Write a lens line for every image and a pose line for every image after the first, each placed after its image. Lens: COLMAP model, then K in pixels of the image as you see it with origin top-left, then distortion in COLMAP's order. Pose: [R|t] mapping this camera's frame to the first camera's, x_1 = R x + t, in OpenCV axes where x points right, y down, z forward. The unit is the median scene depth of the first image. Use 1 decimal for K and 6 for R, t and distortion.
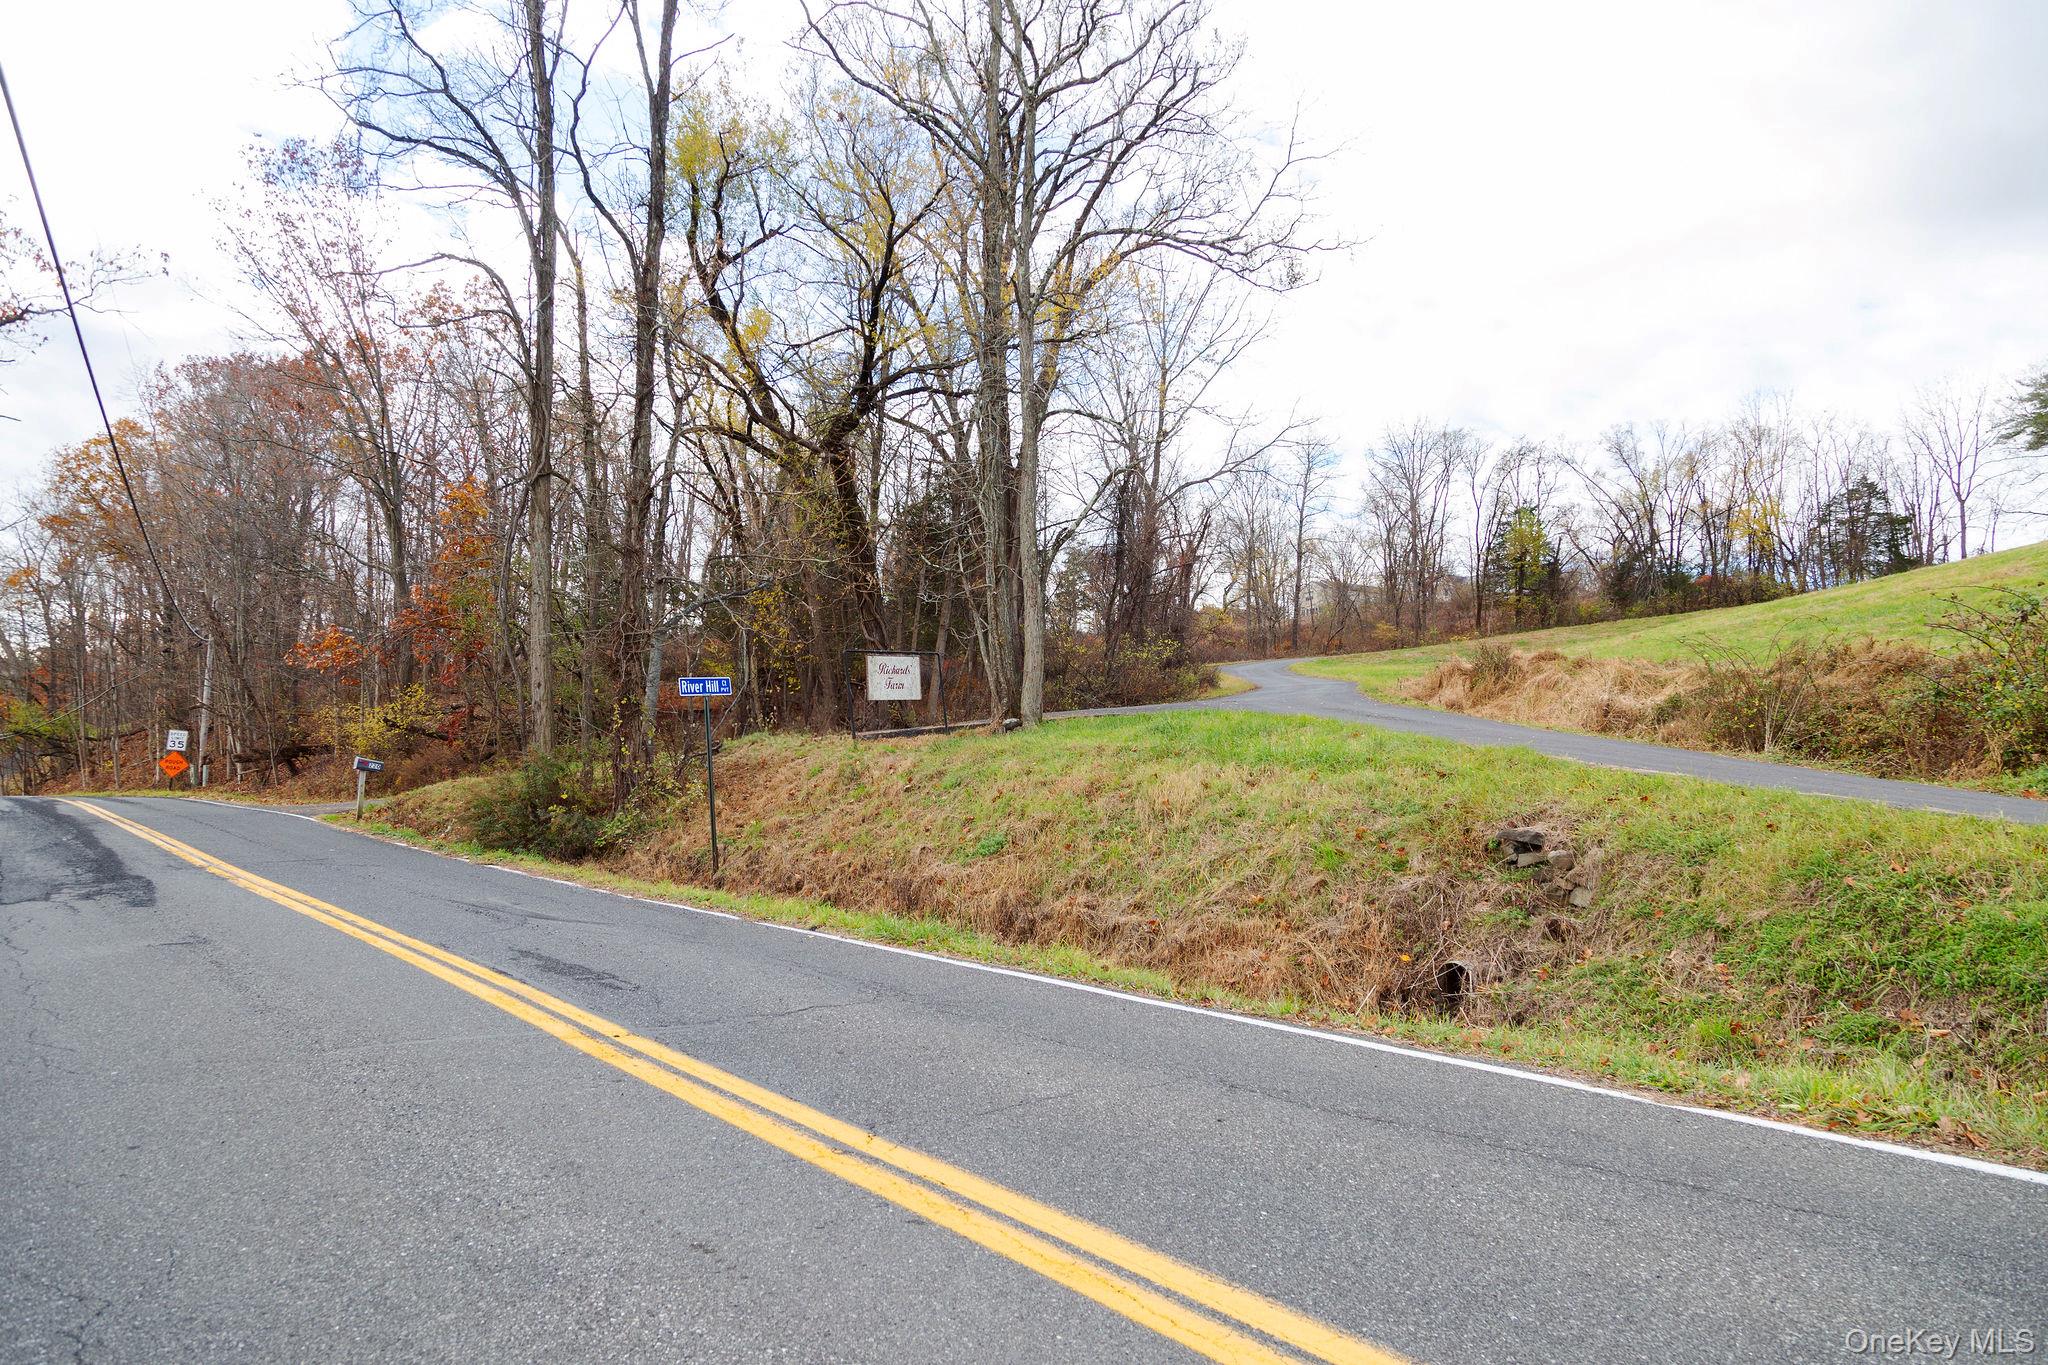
lens RADIAL K [[1388.8, 0, 1024.0], [0, 1388.8, 682.5], [0, 0, 1]] dist [0.000531, 0.002205]
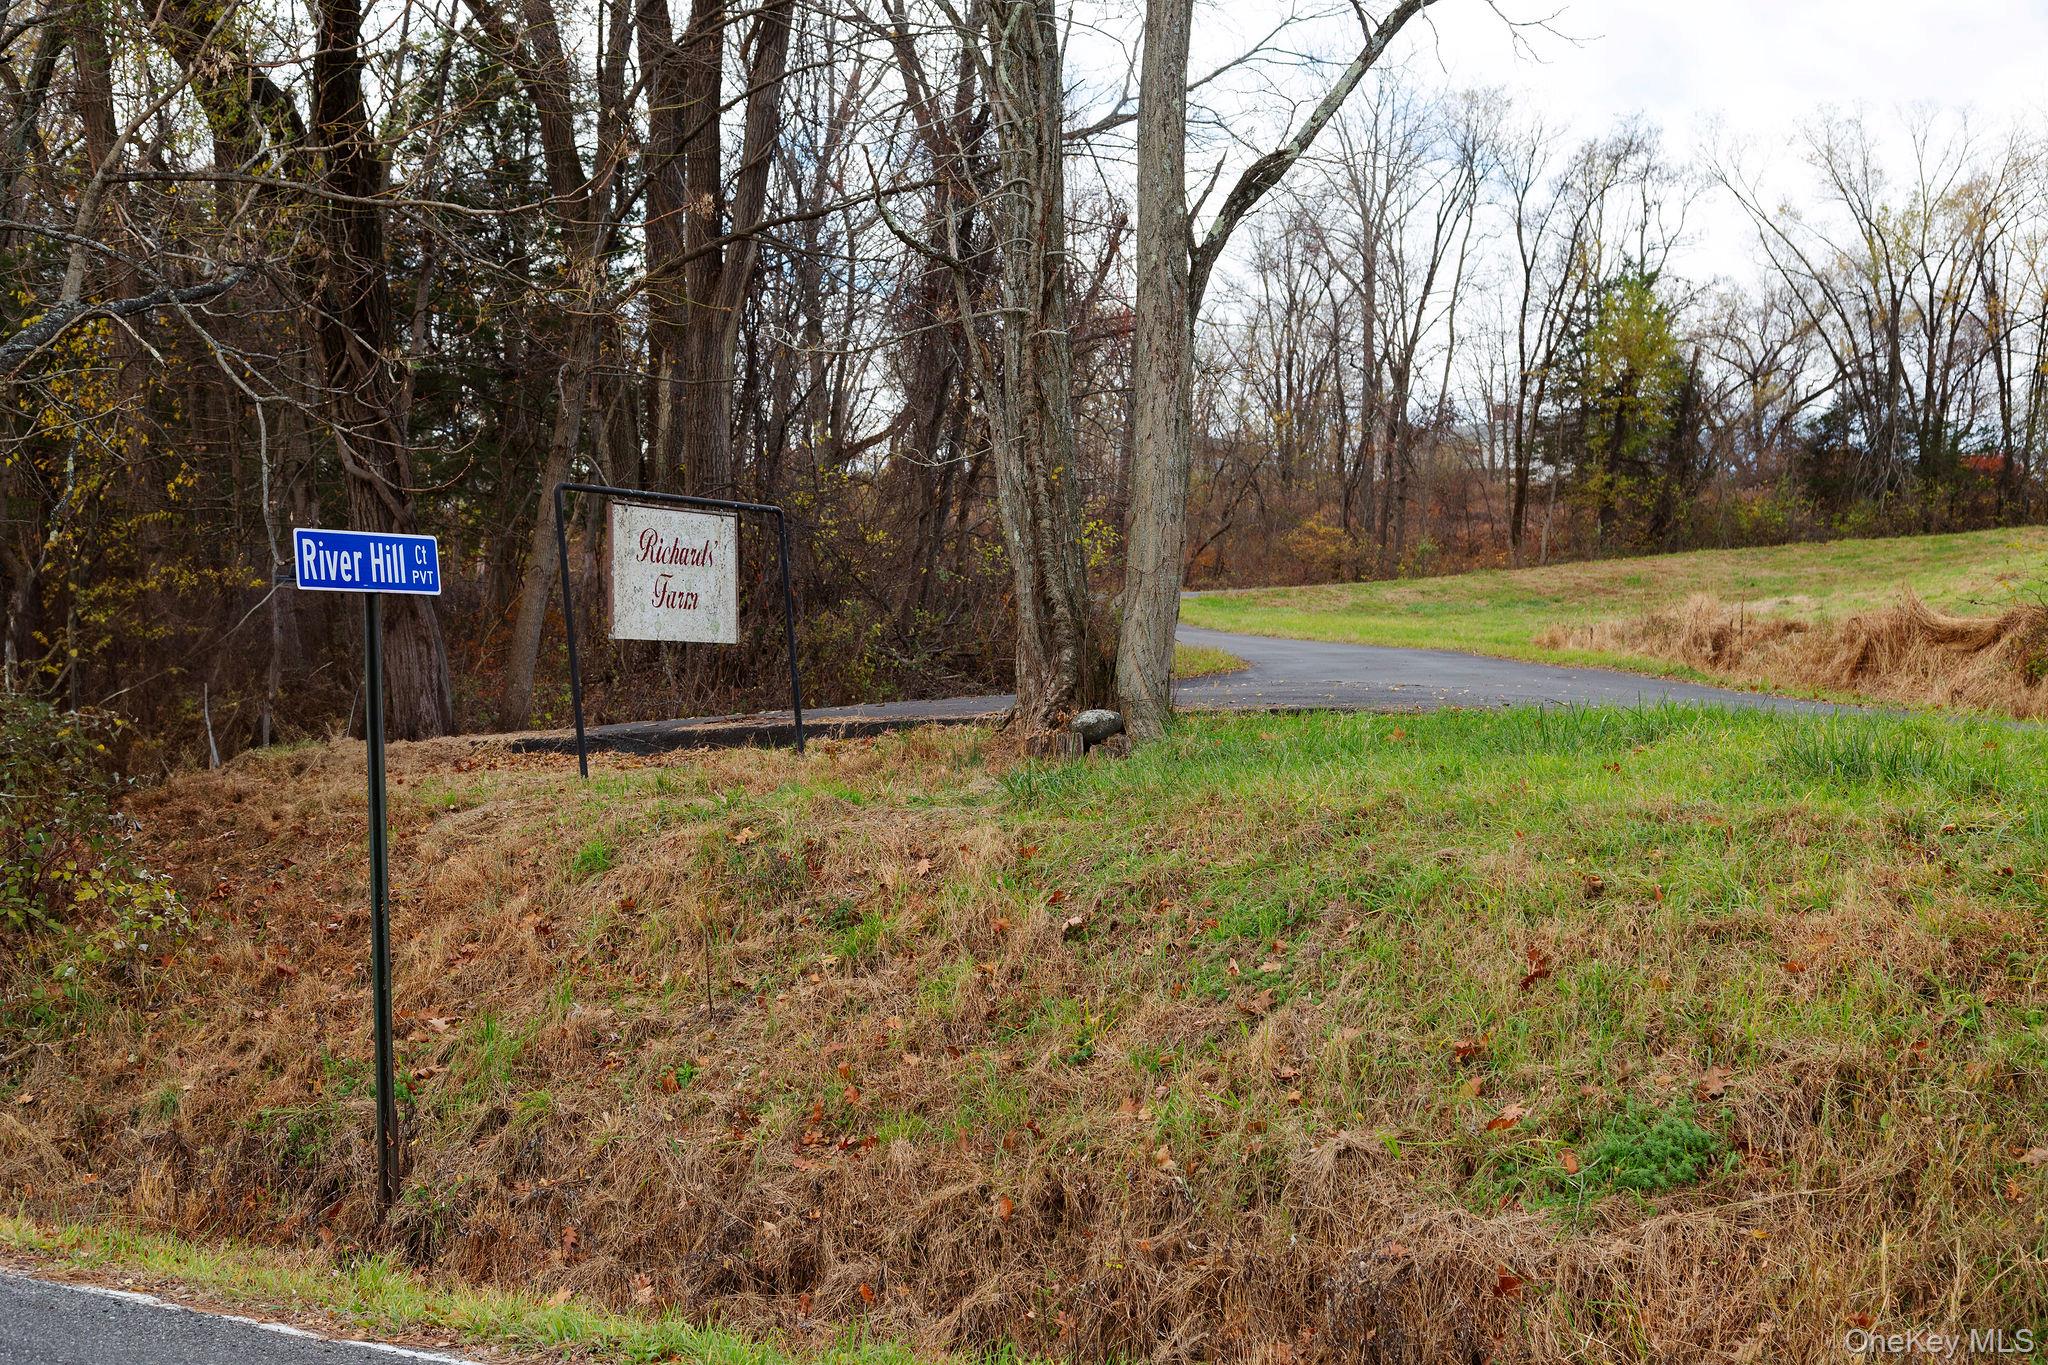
lens RADIAL K [[3130.1, 0, 1024.0], [0, 3130.1, 682.5], [0, 0, 1]] dist [0.041037, 0.001469]
pose [[0.971694, 0.040478, 0.232748, -0.090241], [-0.043555, 0.999018, 0.008093, 0.006149], [-0.232192, -0.018002, 0.972503, 0.119458]]
